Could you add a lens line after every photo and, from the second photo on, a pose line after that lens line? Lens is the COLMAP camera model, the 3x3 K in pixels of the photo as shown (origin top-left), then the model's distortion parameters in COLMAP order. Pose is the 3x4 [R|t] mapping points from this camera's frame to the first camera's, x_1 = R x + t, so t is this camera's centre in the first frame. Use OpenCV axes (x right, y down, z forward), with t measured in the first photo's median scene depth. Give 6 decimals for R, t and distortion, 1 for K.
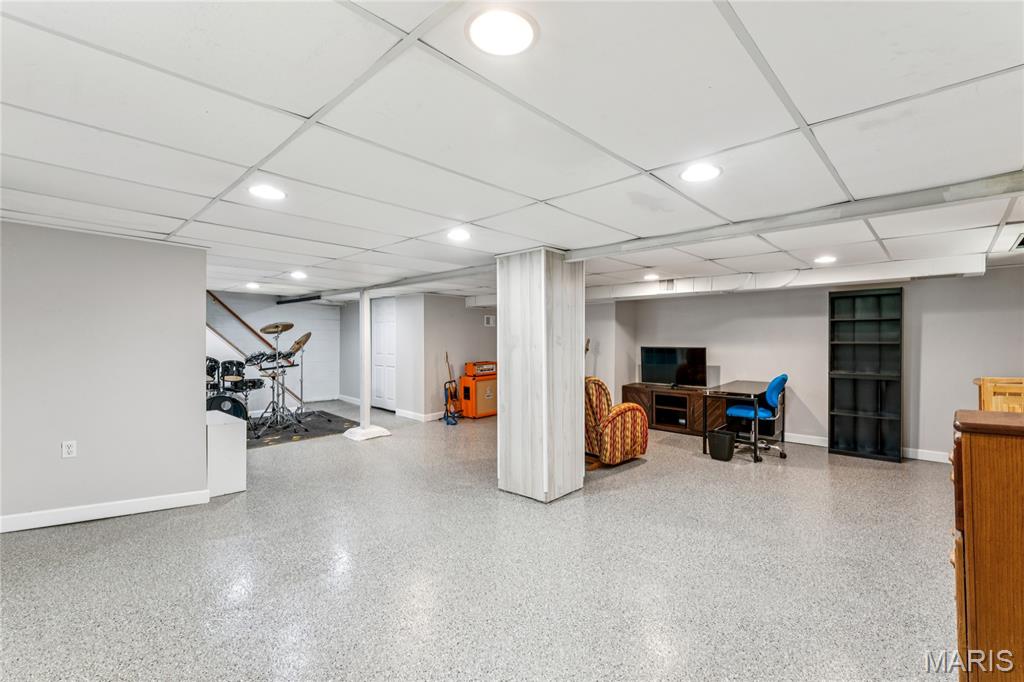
lens RADIAL K [[456.3, 0, 512.8], [0, 456.3, 344.5], [0, 0, 1]] dist [-0.000779, -0.000161]
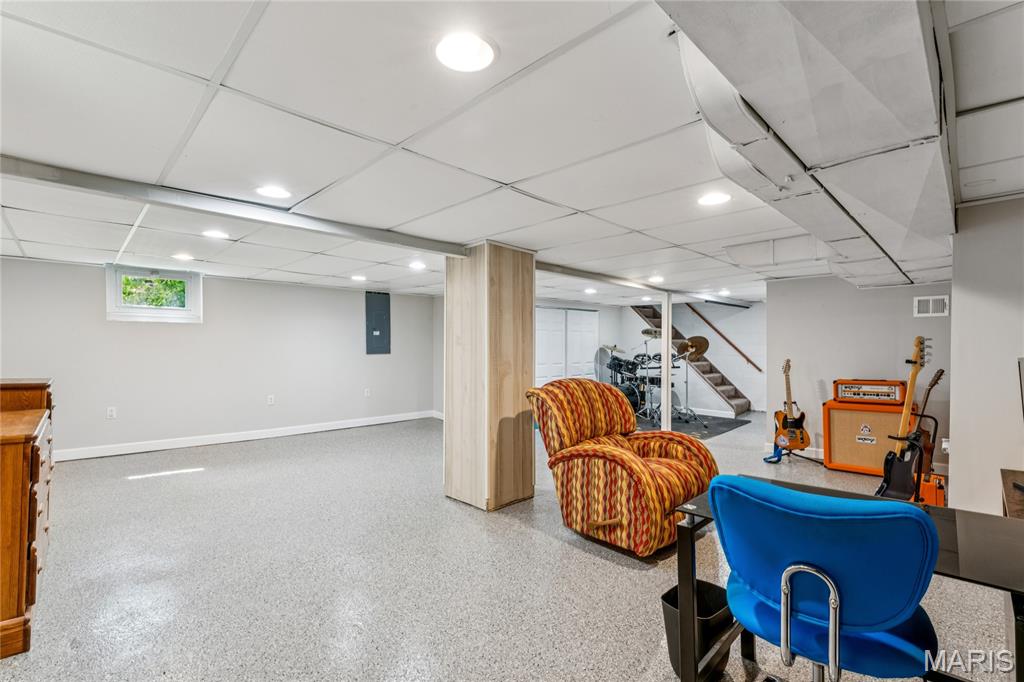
lens RADIAL K [[456.3, 0, 512.8], [0, 456.3, 344.5], [0, 0, 1]] dist [-0.000779, -0.000161]
pose [[-0.035936, -0.001366, -0.999353, 0.869206], [-0.014515, 0.999894, -0.000845, -0.000232], [0.999249, 0.014475, -0.035952, 0.924128]]
